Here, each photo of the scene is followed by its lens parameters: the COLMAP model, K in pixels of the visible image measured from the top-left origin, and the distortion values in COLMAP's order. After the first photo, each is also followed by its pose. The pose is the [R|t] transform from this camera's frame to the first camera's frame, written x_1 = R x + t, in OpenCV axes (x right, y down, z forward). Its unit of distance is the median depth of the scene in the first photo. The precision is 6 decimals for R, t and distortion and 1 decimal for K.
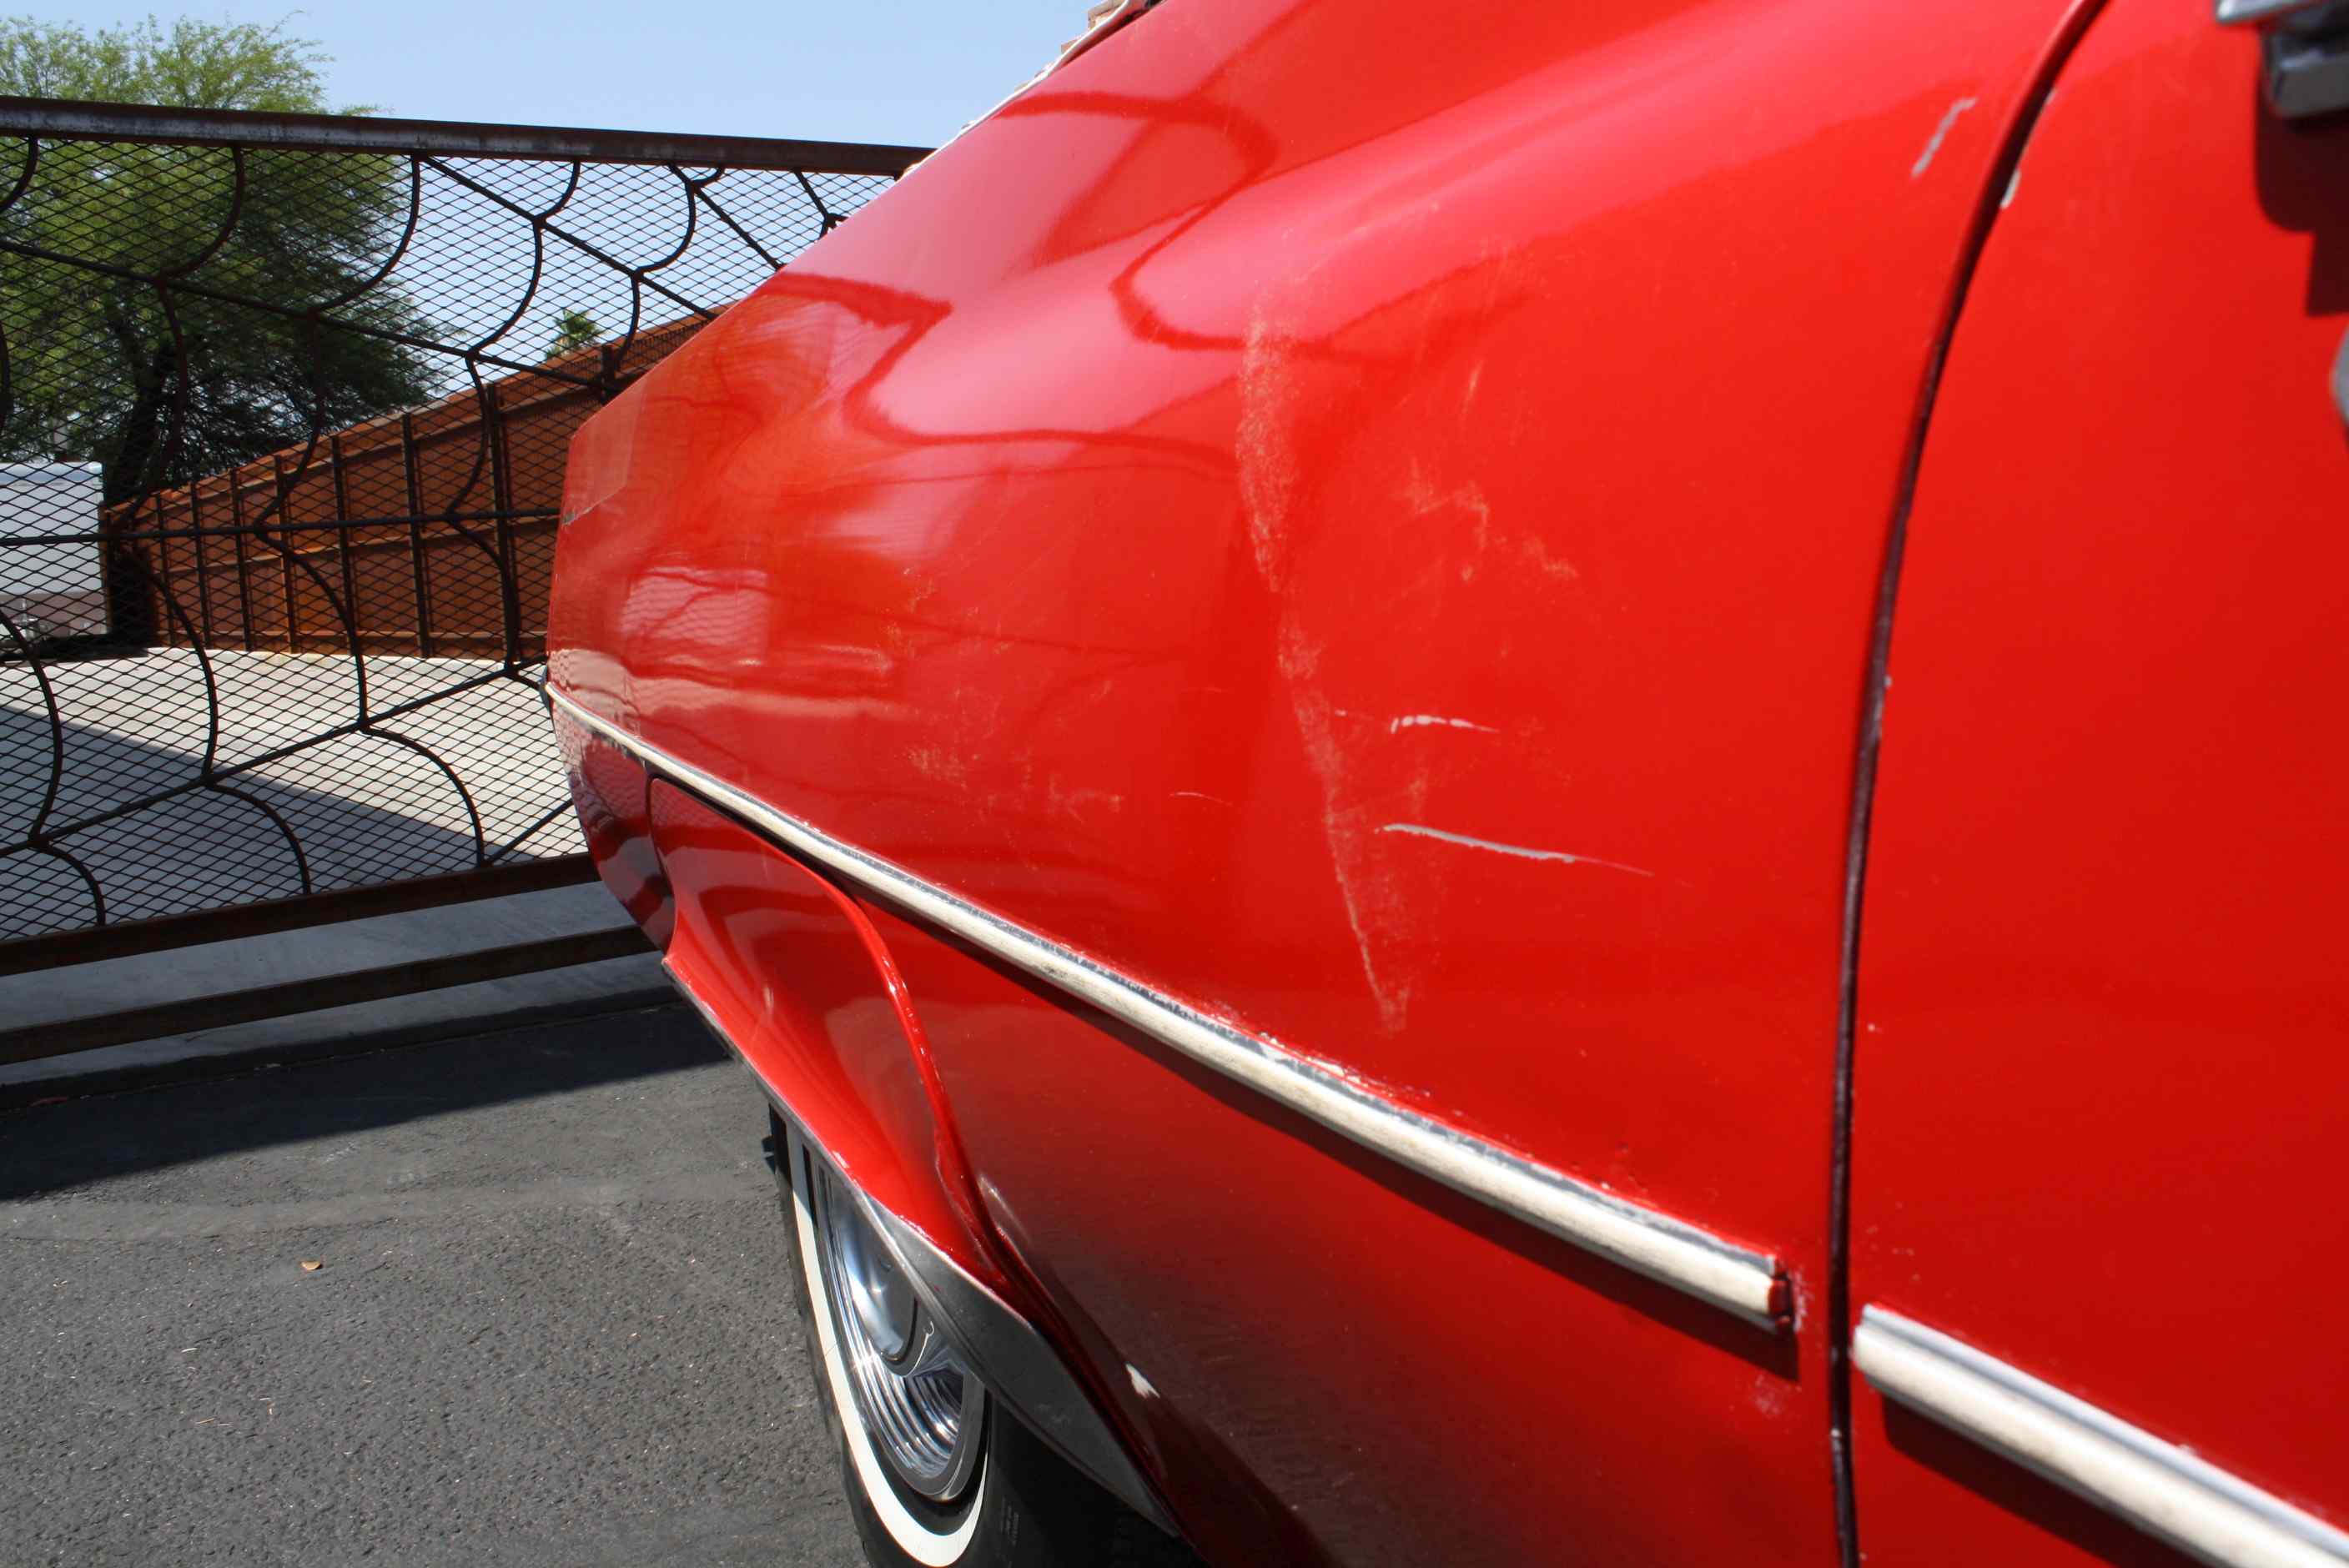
lens RADIAL K [[1974.3, 0, 1187.1], [0, 1974.3, 784.7], [0, 0, 1]] dist [-0.172389, 0.153503]
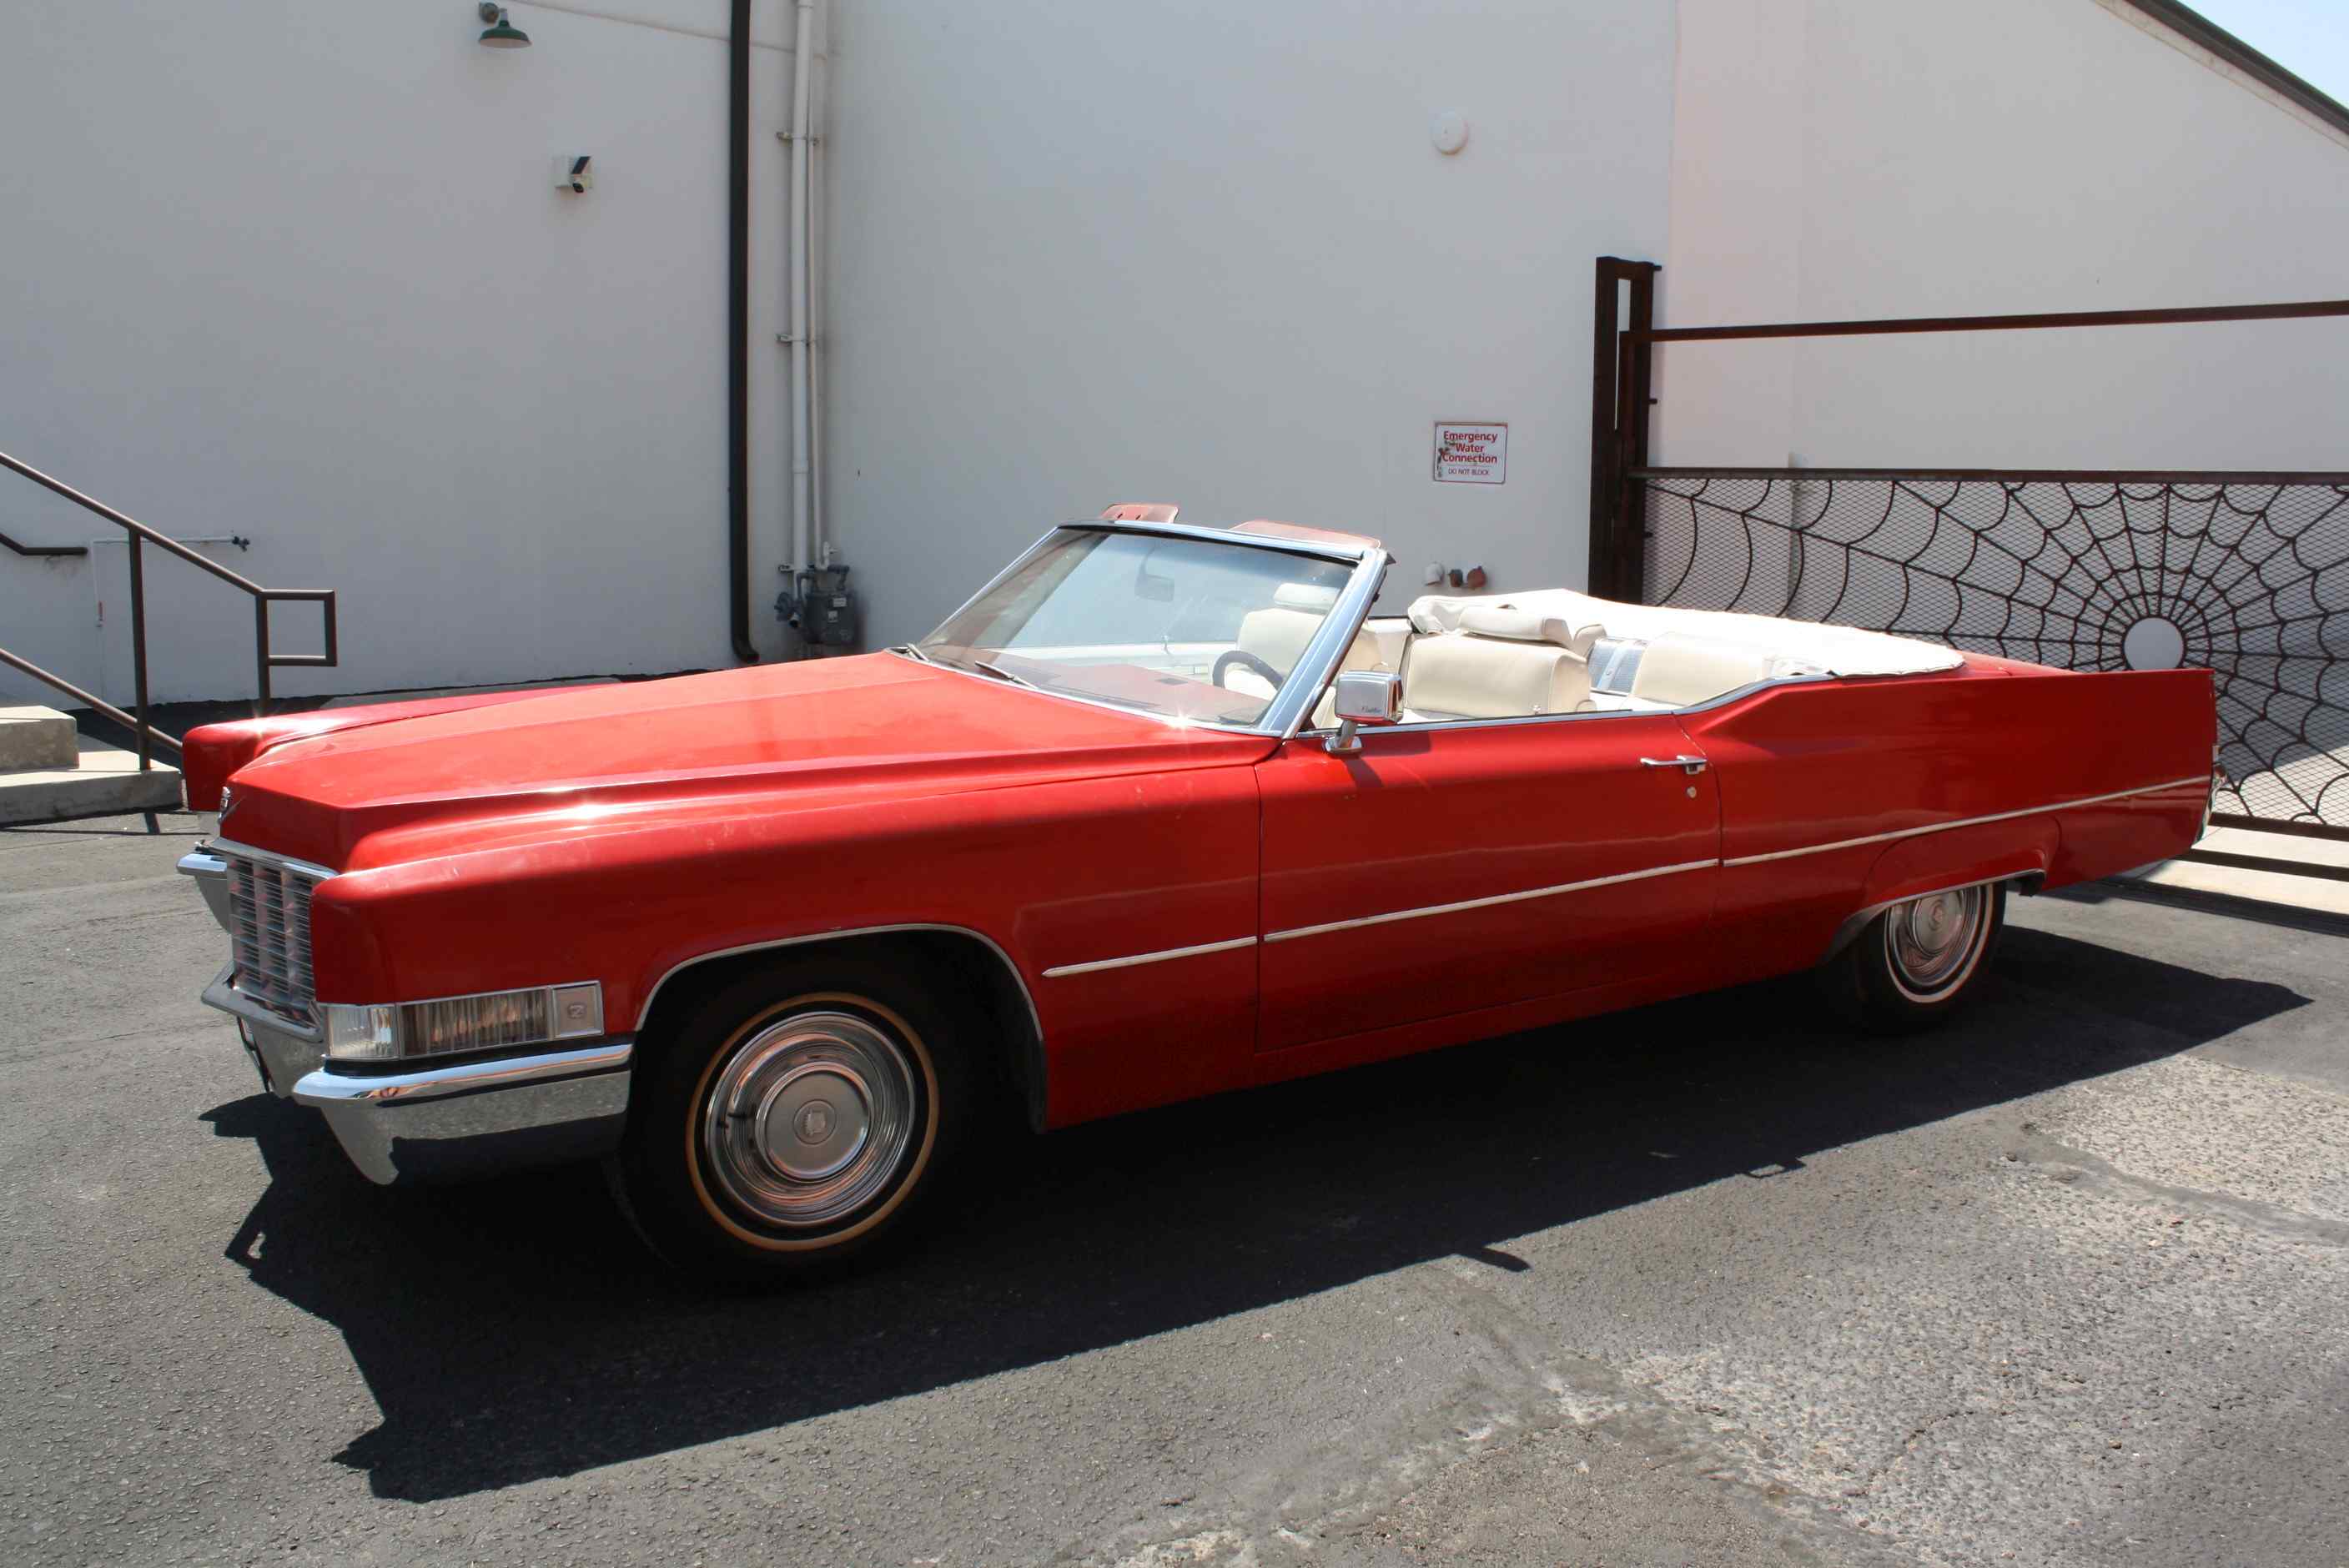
lens RADIAL K [[1974.3, 0, 1187.1], [0, 1974.3, 784.7], [0, 0, 1]] dist [-0.172389, 0.153503]
pose [[0.140579, 0.204020, -0.968820, 1.859002], [-0.139199, 0.972891, 0.184679, -0.271189], [0.980235, 0.108896, 0.165168, -0.243393]]
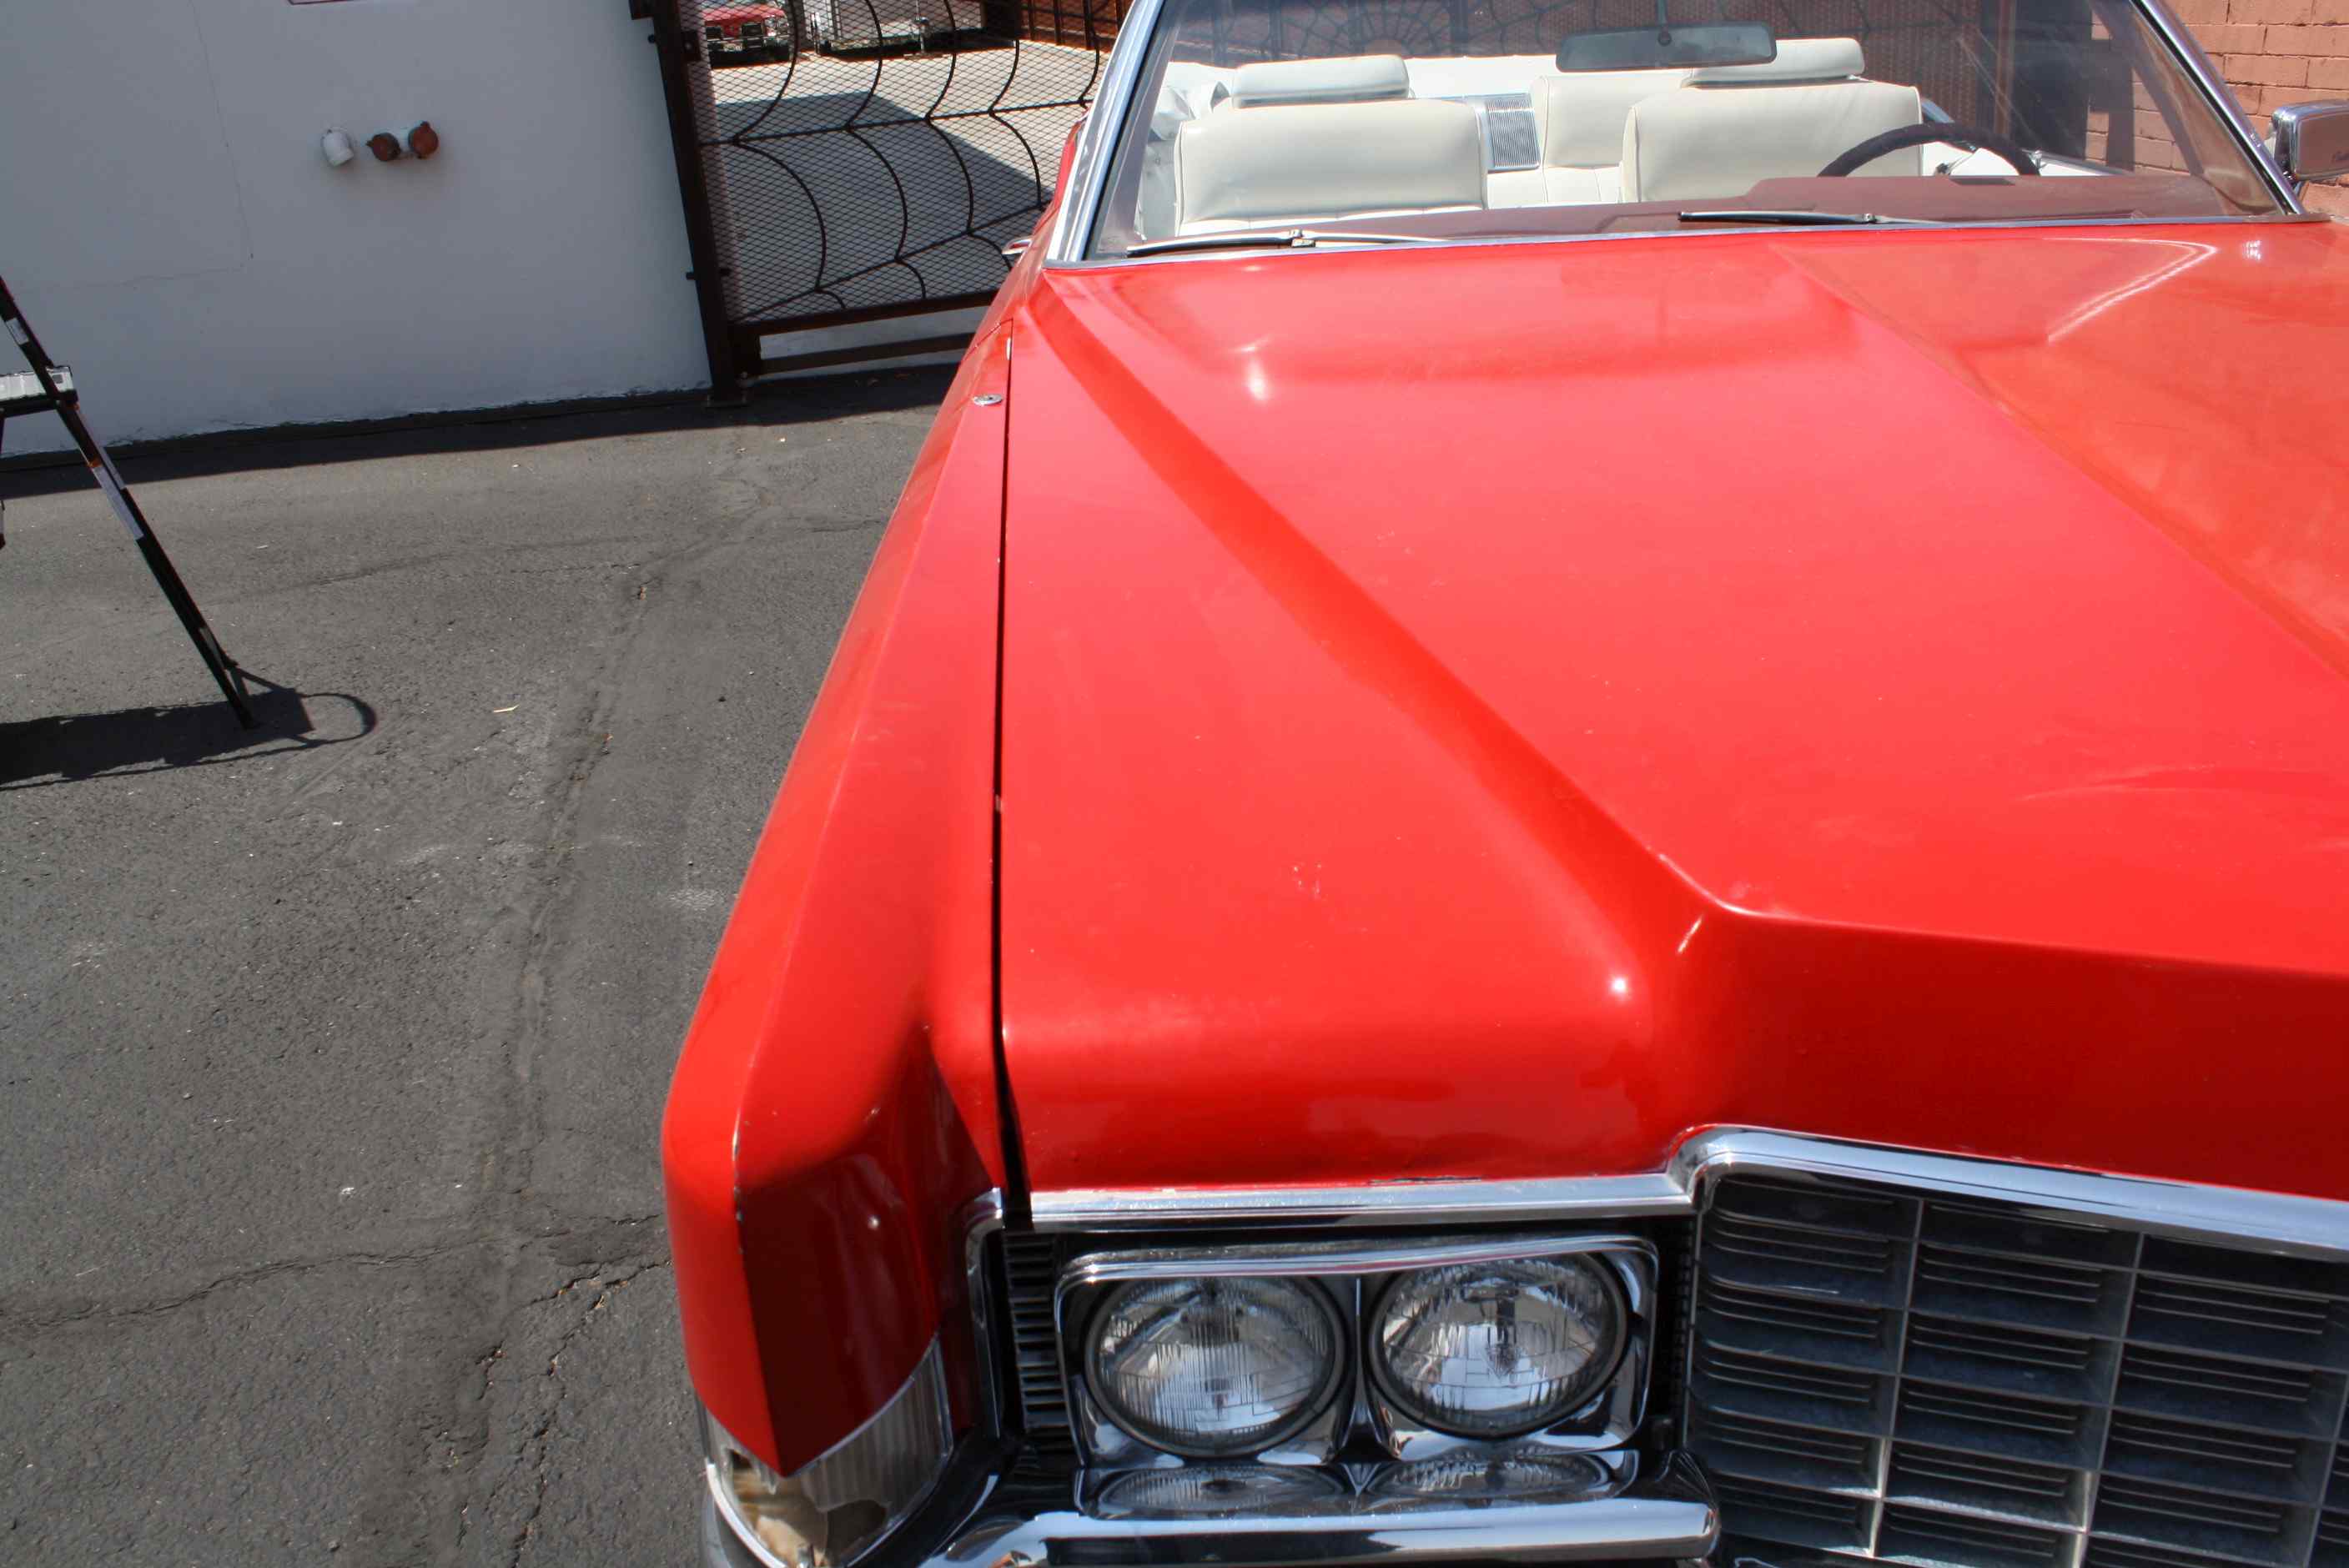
lens RADIAL K [[1989.7, 0, 1182.8], [0, 1989.7, 788.0], [0, 0, 1]] dist [-0.171014, 0.153918]
pose [[0.909921, 0.148328, -0.387353, 0.604730], [-0.021641, 0.949578, 0.312784, -0.095952], [0.414216, -0.276226, 0.867251, -0.913389]]
